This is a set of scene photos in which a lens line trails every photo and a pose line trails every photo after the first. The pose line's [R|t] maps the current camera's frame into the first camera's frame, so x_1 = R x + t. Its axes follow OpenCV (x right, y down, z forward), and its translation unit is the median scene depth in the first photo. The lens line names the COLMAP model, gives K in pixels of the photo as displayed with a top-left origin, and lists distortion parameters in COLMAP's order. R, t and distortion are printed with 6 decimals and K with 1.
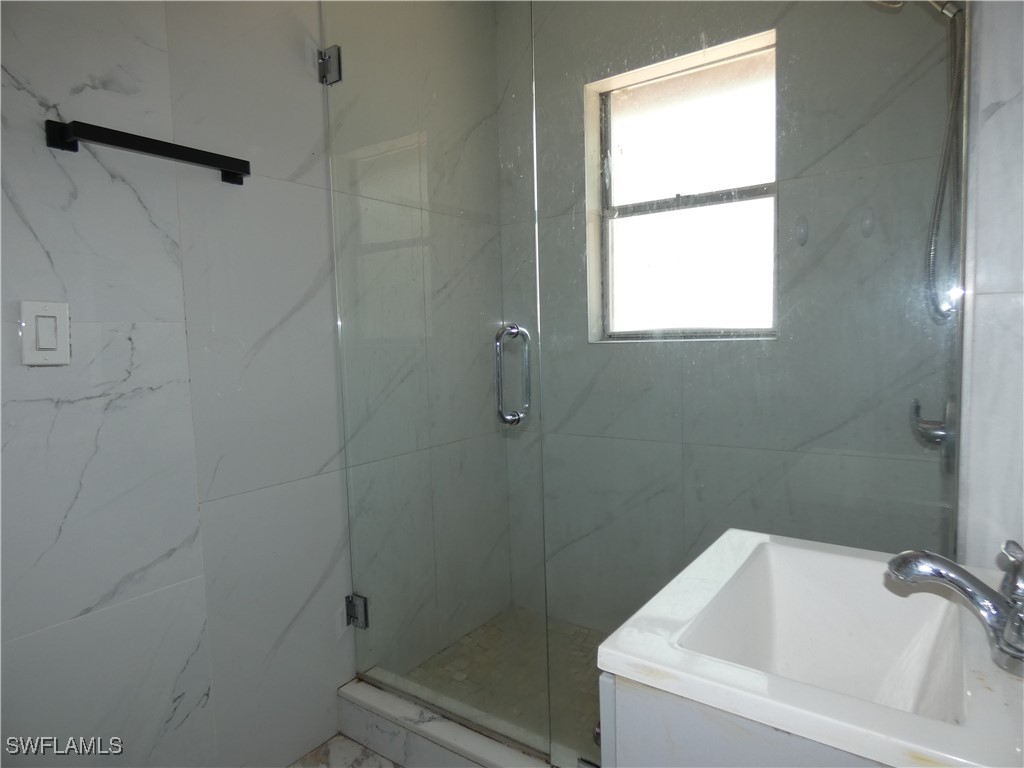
lens RADIAL K [[602.1, 0, 512.0], [0, 602.1, 384.0], [0, 0, 1]] dist [-0.006733, 0.001799]
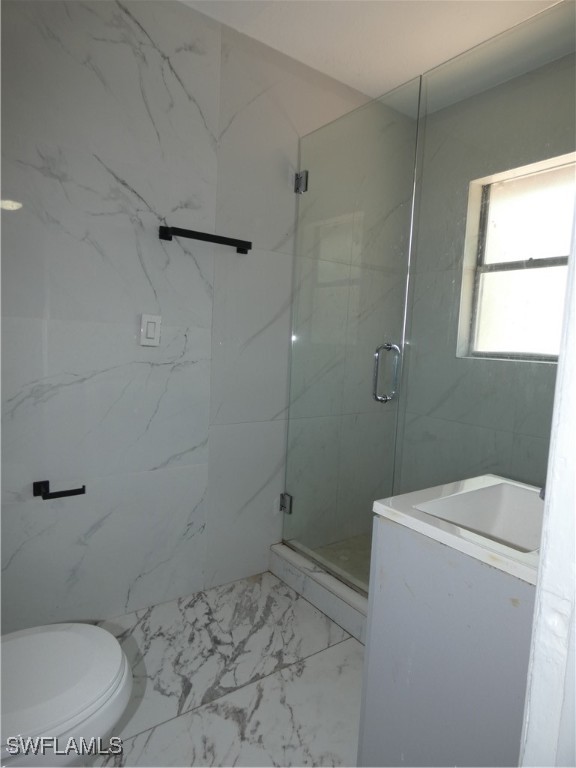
lens RADIAL K [[451.5, 0, 288.0], [0, 451.5, 384.0], [0, 0, 1]] dist [-0.006733, 0.001799]
pose [[0.945224, 0.102729, -0.309837, 0.113774], [-0.098071, 0.994708, 0.030617, 0.002977], [0.311343, 0.001446, 0.950297, -0.221842]]
